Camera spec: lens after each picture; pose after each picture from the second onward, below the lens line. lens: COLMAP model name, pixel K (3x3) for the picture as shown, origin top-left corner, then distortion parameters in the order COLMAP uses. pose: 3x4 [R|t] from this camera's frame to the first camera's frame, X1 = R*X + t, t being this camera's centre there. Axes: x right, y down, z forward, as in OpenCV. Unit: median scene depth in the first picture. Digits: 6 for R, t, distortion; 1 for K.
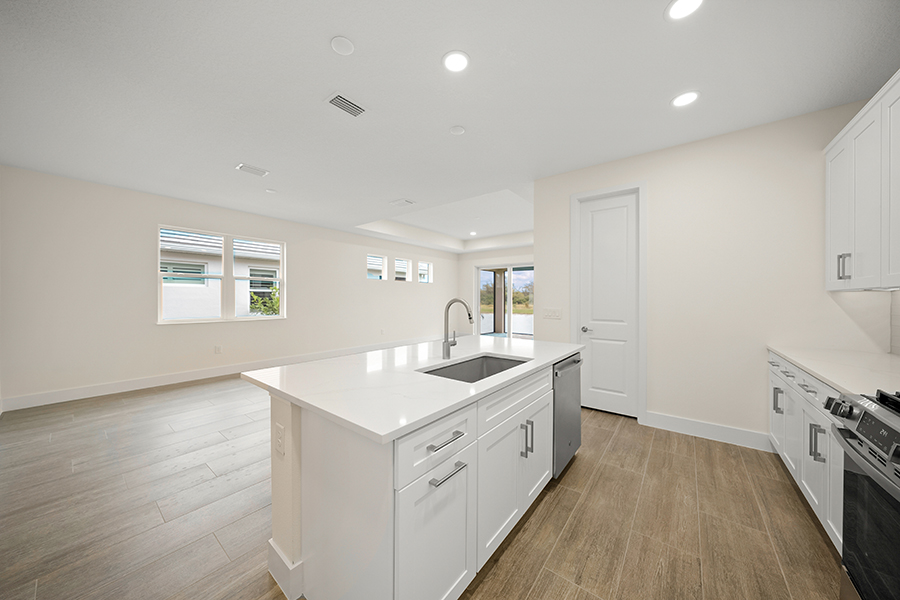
lens RADIAL K [[305.5, 0, 452.0], [0, 305.5, 296.2], [0, 0, 1]] dist [-0.000613, -0.000011]
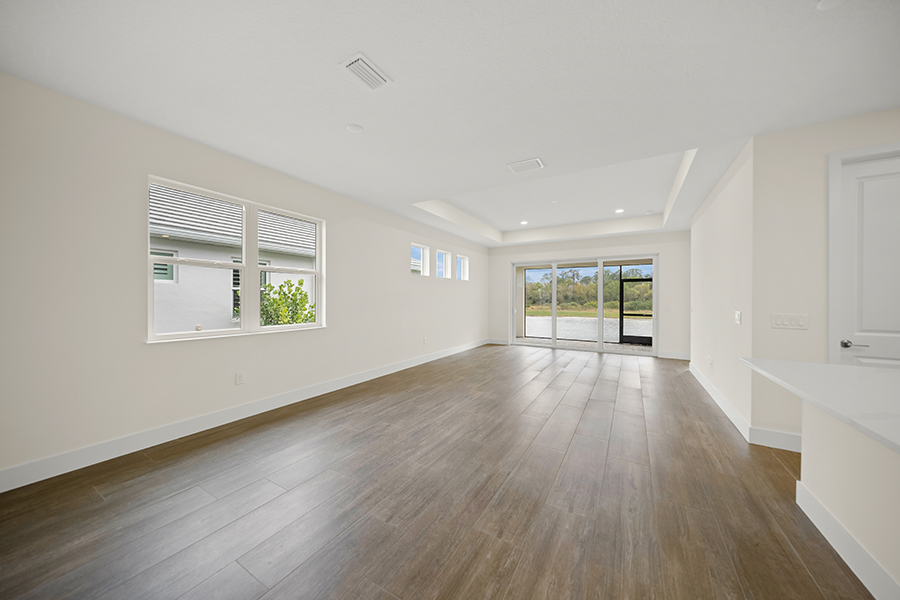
lens RADIAL K [[305.5, 0, 449.0], [0, 305.5, 299.2], [0, 0, 1]] dist [-0.000613, -0.000011]
pose [[0.991097, -0.000492, 0.133143, -0.406392], [-0.000900, 0.999946, 0.010397, -0.001567], [-0.133141, -0.010424, 0.991042, 0.295177]]
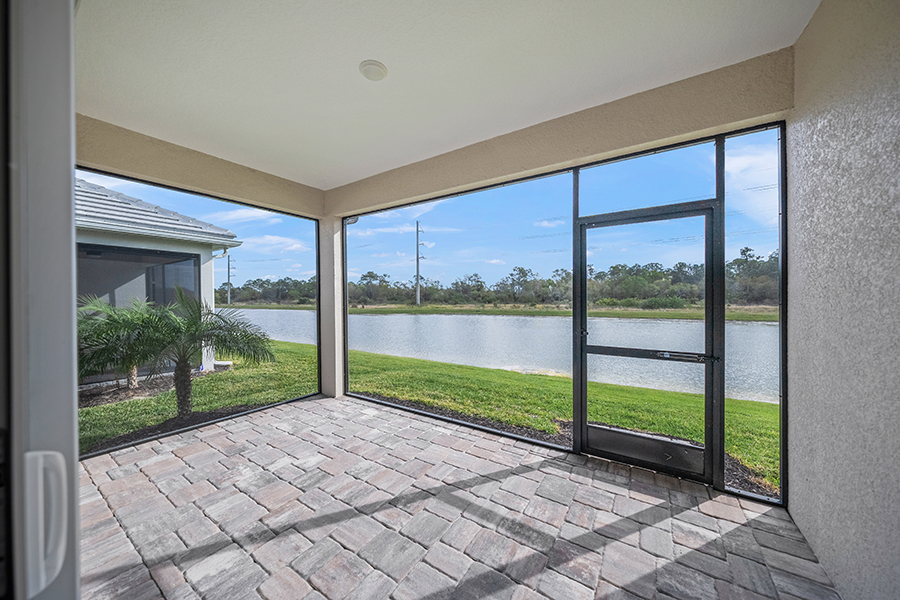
lens RADIAL K [[305.5, 0, 451.1], [0, 305.5, 299.6], [0, 0, 1]] dist [-0.000613, -0.000011]
pose [[0.996068, -0.013574, 0.087541, 0.657939], [0.012397, 0.999825, 0.013975, 0.020935], [-0.087715, -0.012835, 0.996063, 1.552386]]
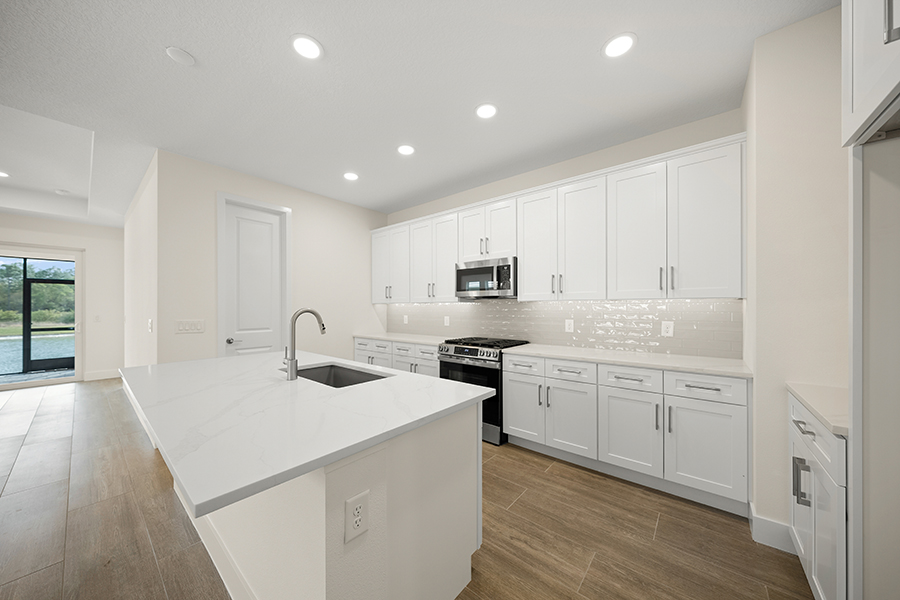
lens RADIAL K [[305.5, 0, 451.1], [0, 305.5, 306.8], [0, 0, 1]] dist [-0.000613, -0.000011]
pose [[0.020143, -0.003359, 0.999791, -0.343509], [-0.006999, 0.999969, 0.003500, -0.002607], [-0.999773, -0.007069, 0.020119, 0.214627]]
